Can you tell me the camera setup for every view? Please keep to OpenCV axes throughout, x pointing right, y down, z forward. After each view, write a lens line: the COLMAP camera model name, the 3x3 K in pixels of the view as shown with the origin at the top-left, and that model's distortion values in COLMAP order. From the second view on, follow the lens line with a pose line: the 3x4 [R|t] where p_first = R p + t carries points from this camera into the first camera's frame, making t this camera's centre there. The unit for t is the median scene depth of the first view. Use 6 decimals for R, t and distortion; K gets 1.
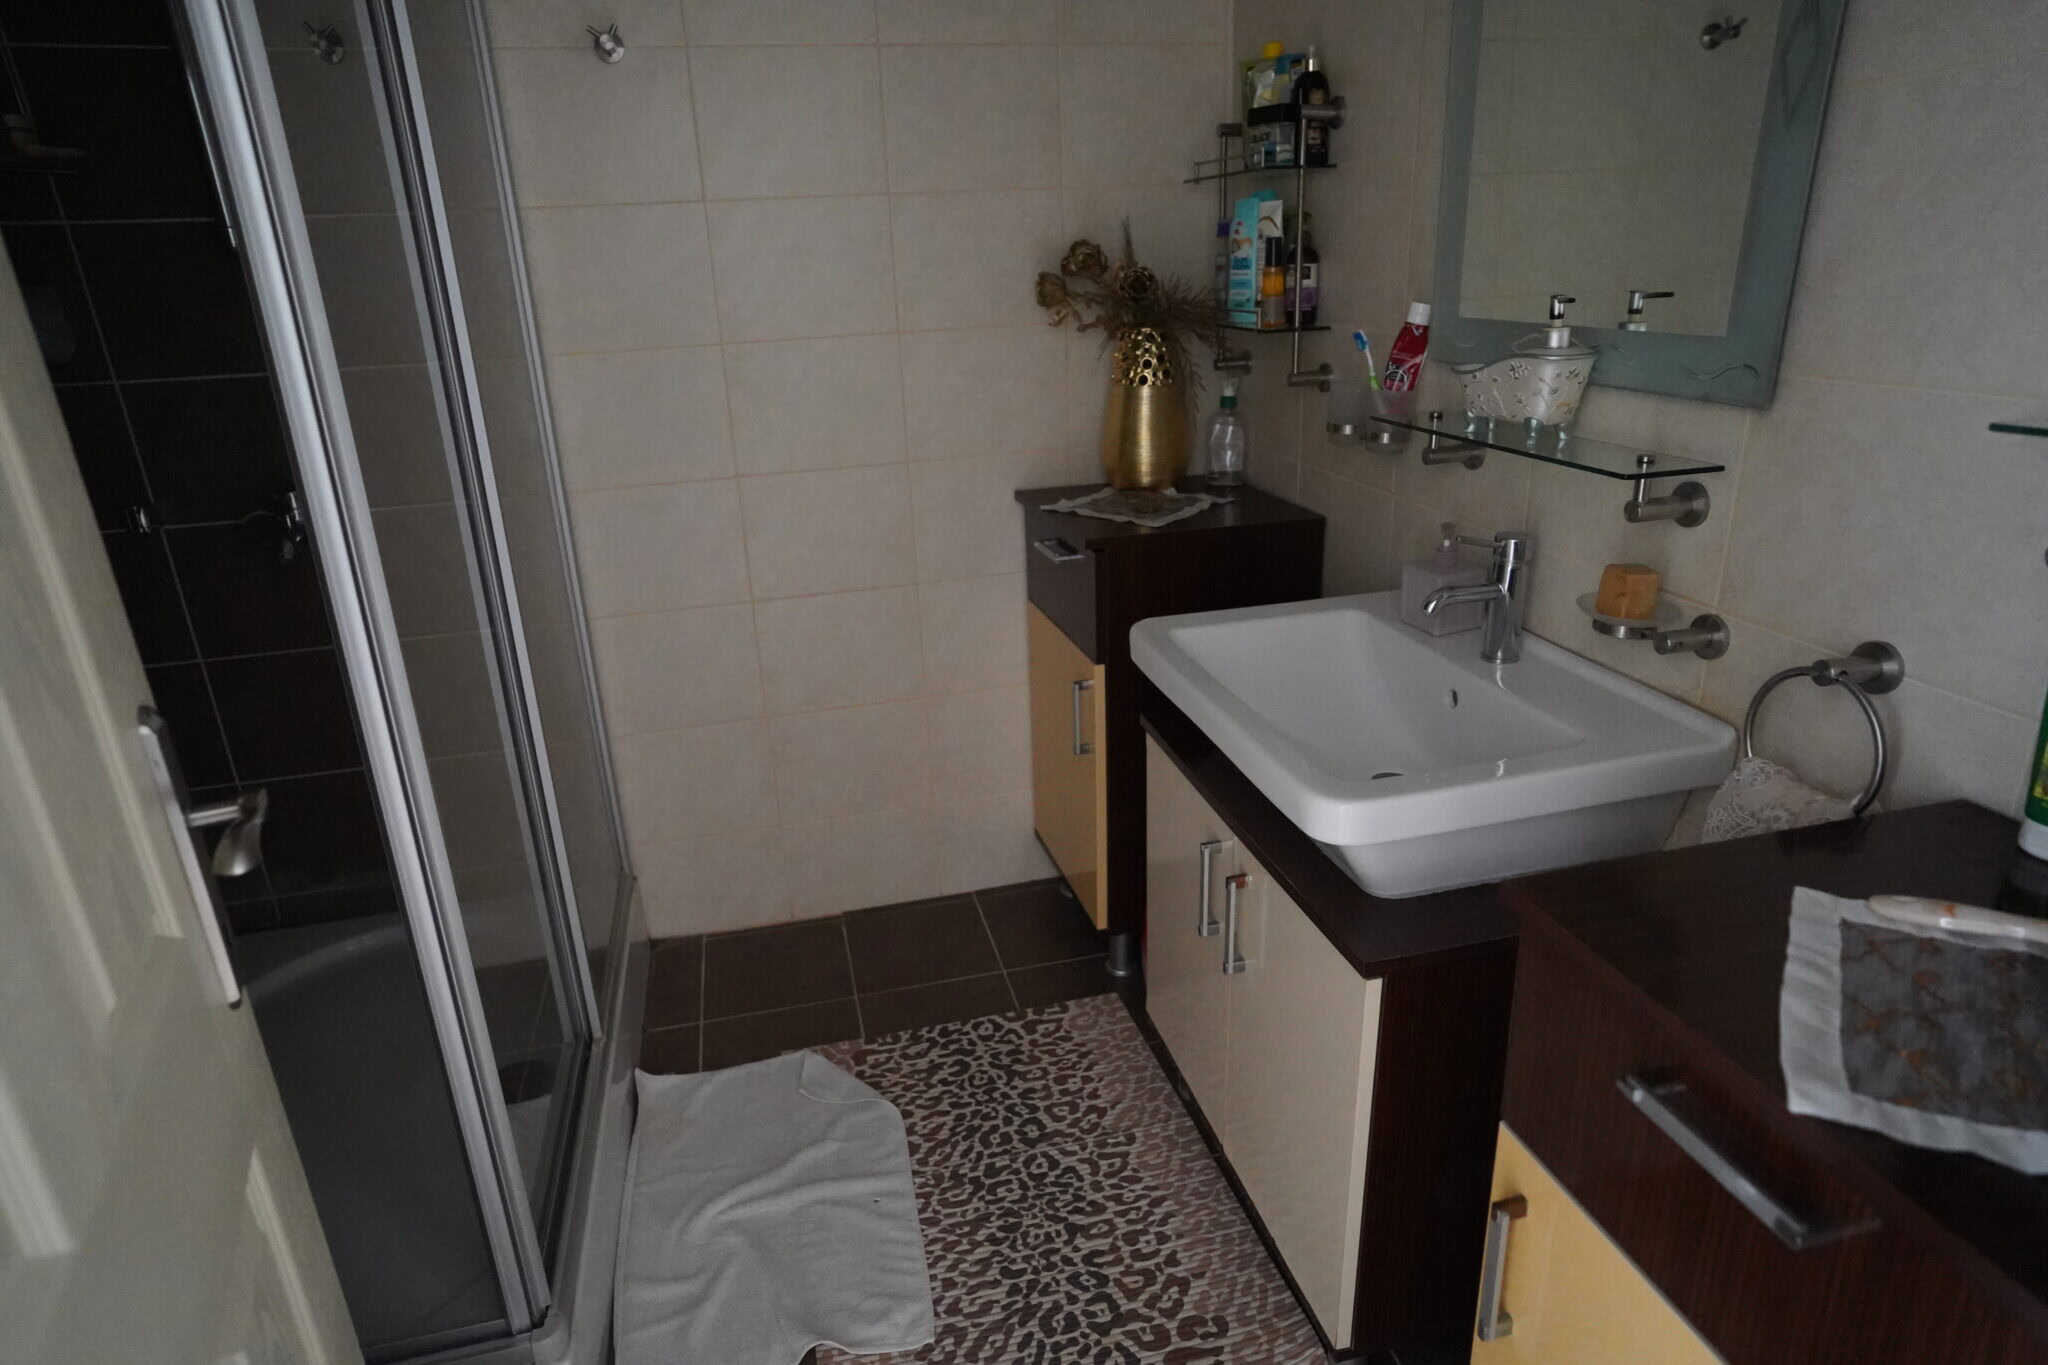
lens RADIAL K [[1169.7, 0, 1014.5], [0, 1169.7, 681.6], [0, 0, 1]] dist [-0.056880, 0.047166]
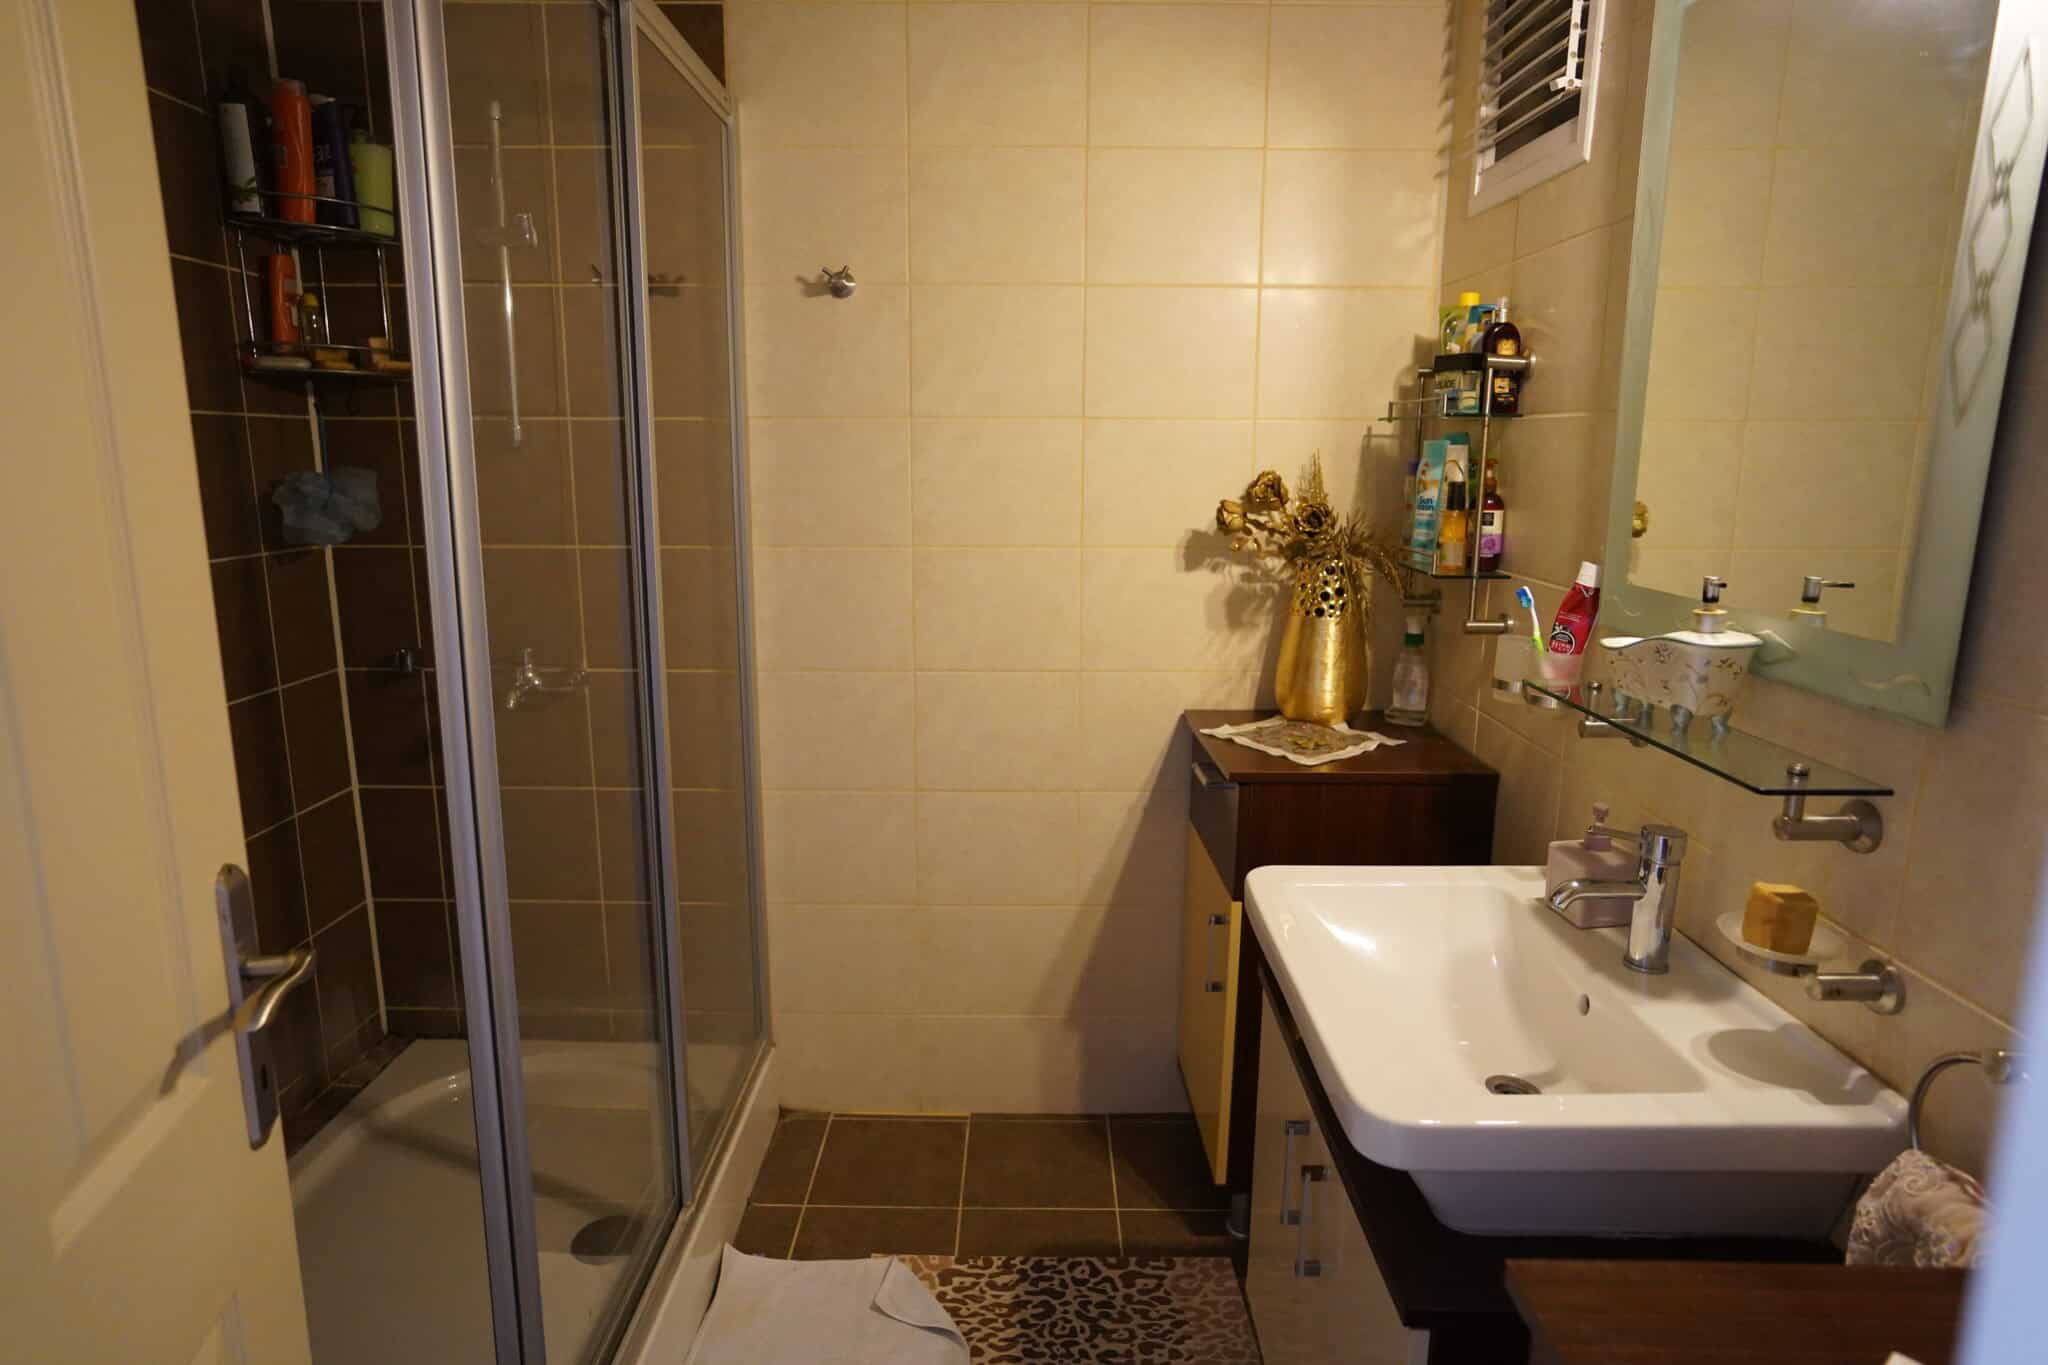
lens RADIAL K [[1169.7, 0, 1027.0], [0, 1169.7, 680.7], [0, 0, 1]] dist [-0.056880, 0.047166]
pose [[0.970074, 0.093793, -0.223961, 0.101054], [-0.126111, 0.982837, -0.134636, -0.041092], [0.207489, 0.158850, 0.965254, 0.014476]]
